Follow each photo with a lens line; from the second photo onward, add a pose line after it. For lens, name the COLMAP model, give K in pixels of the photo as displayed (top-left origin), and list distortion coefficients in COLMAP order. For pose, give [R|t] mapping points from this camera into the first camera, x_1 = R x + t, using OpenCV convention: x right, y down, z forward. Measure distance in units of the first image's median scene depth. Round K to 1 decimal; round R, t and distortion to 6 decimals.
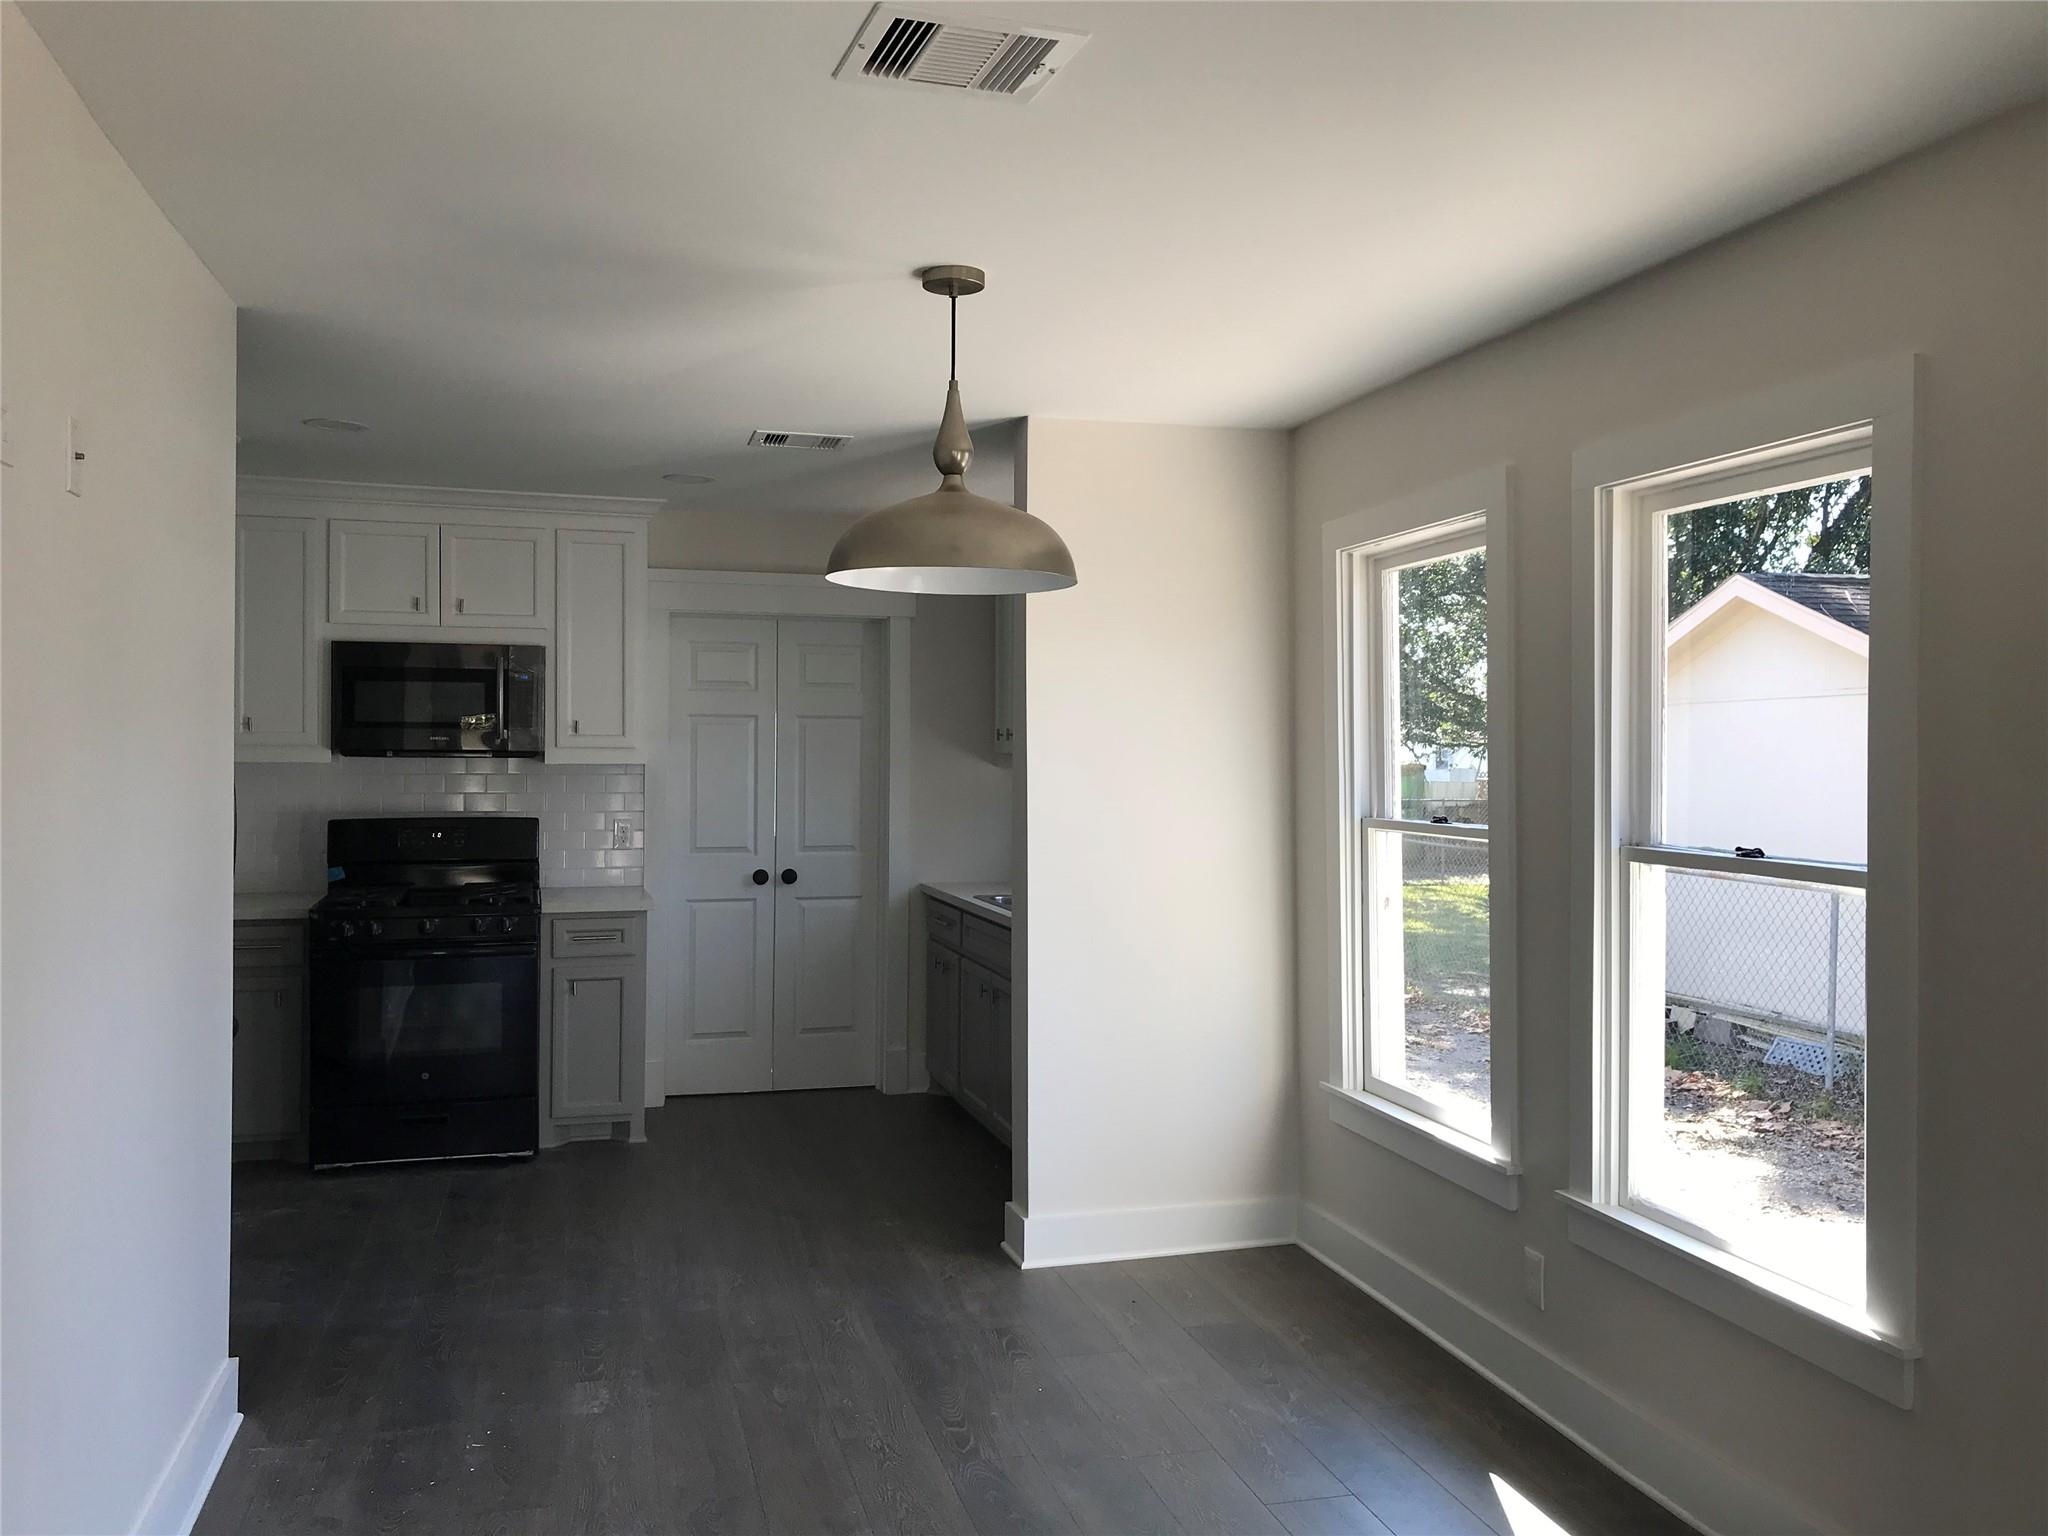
lens RADIAL K [[1899.8, 0, 1045.4], [0, 1899.8, 747.7], [0, 0, 1]] dist [0.017147, -0.036408]
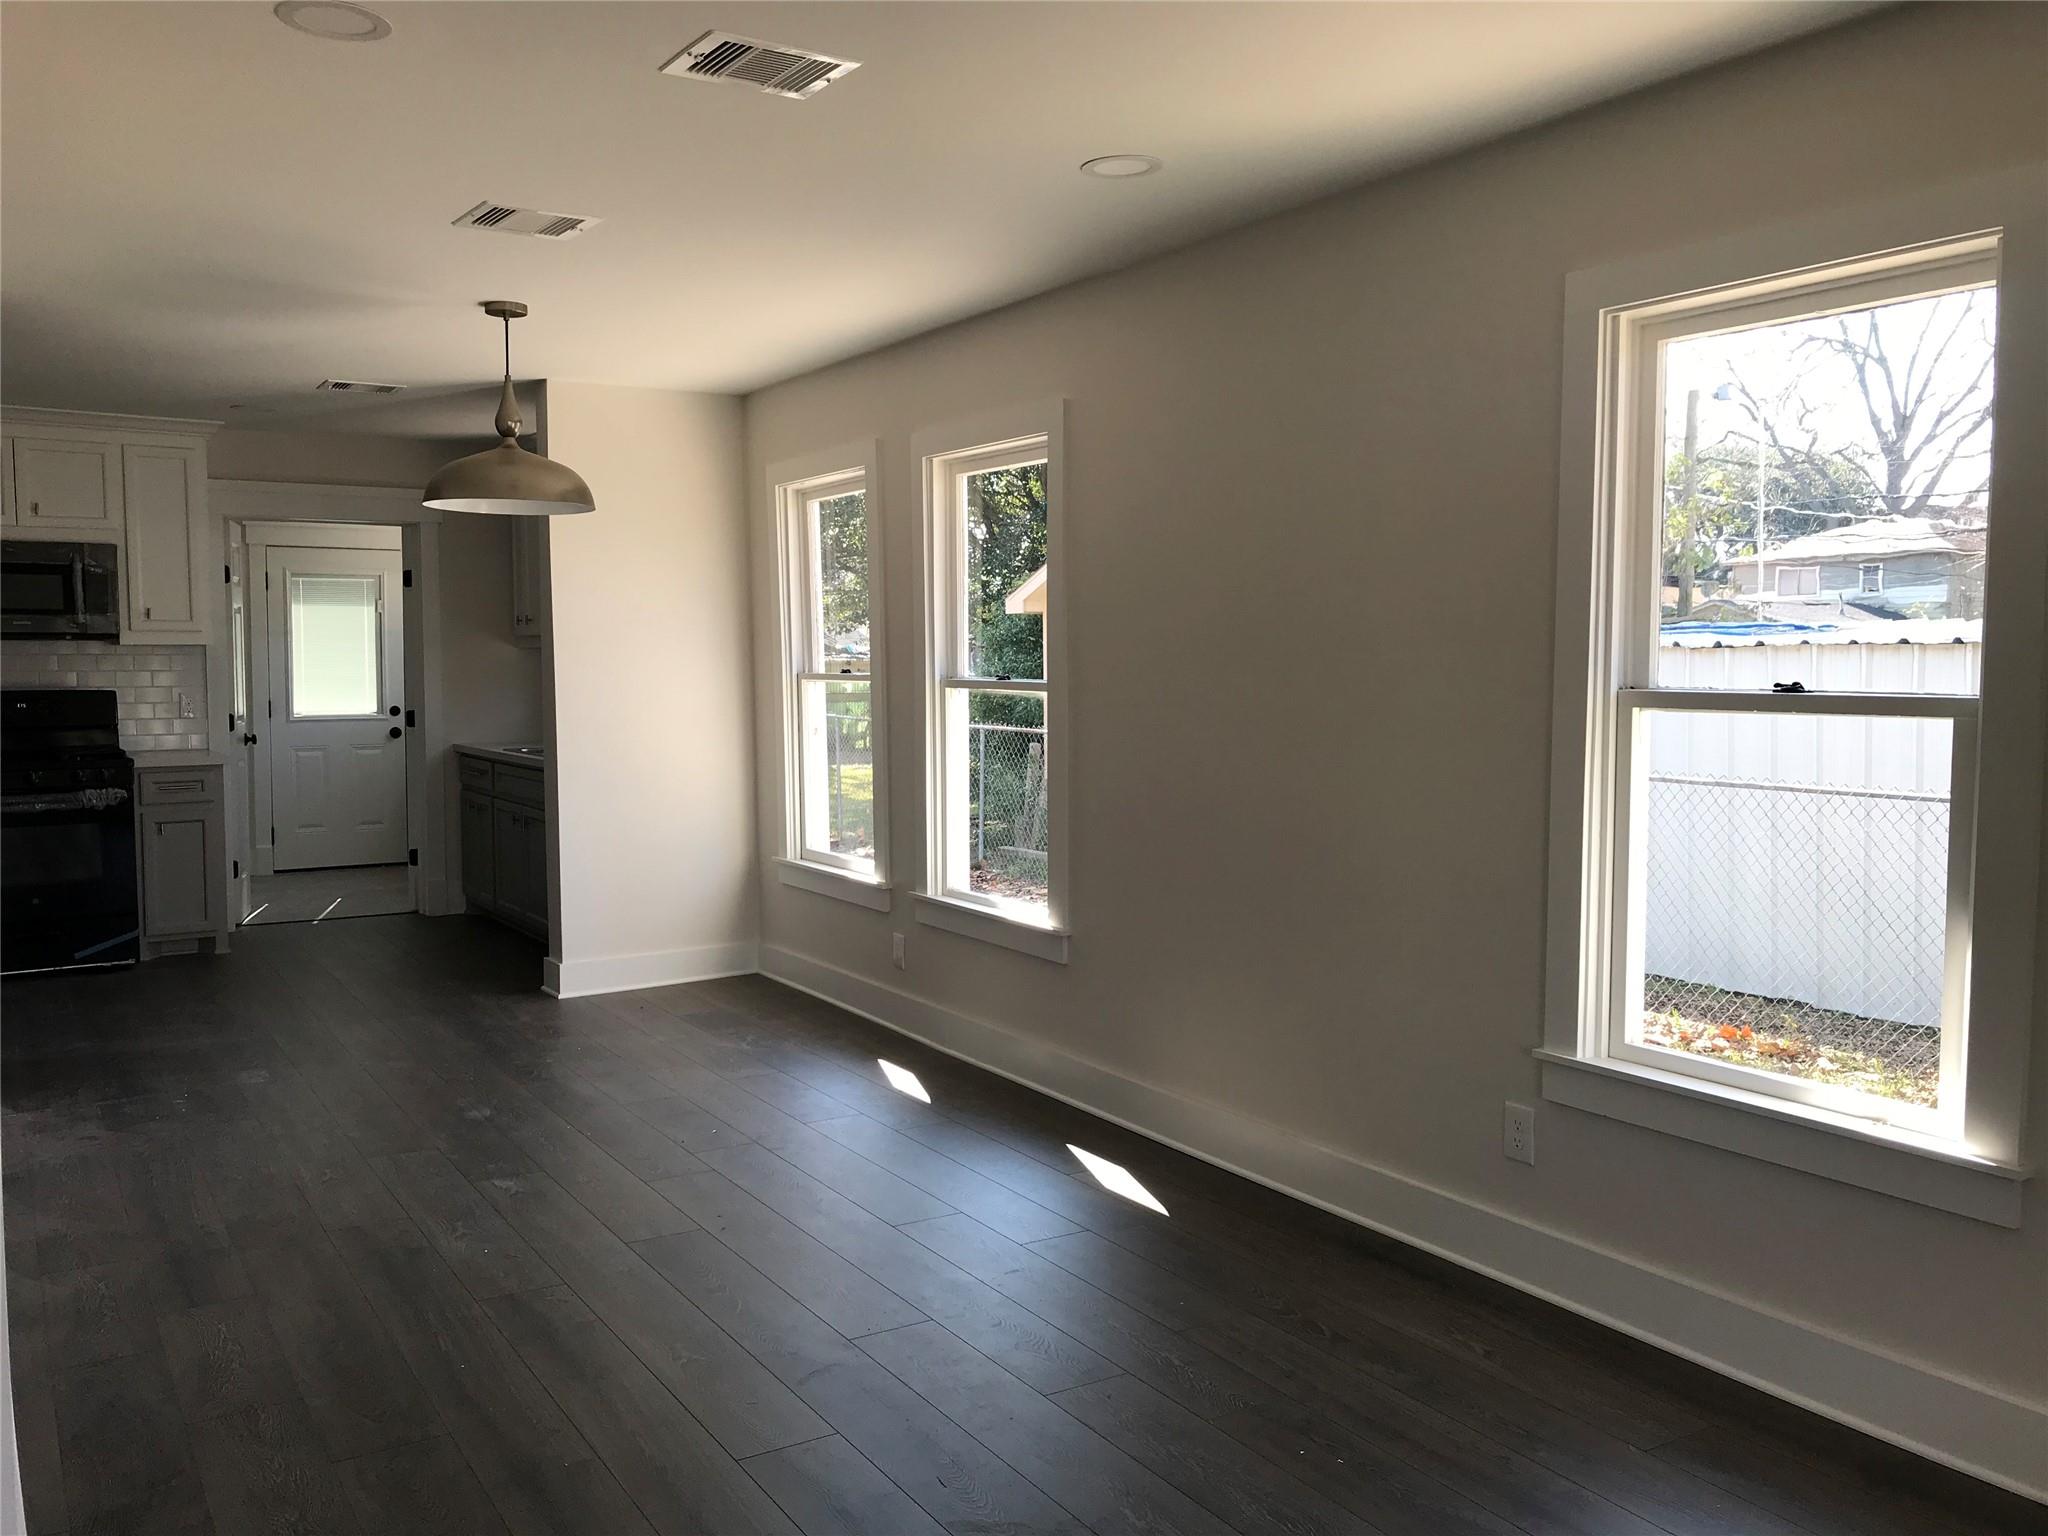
lens RADIAL K [[1796.2, 0, 1039.2], [0, 1796.2, 764.4], [0, 0, 1]] dist [0.033531, -0.002012]
pose [[0.963523, -0.024149, 0.266534, -0.022654], [0.006274, 0.997685, 0.067714, 0.015639], [-0.267552, -0.063572, 0.961444, -0.376089]]
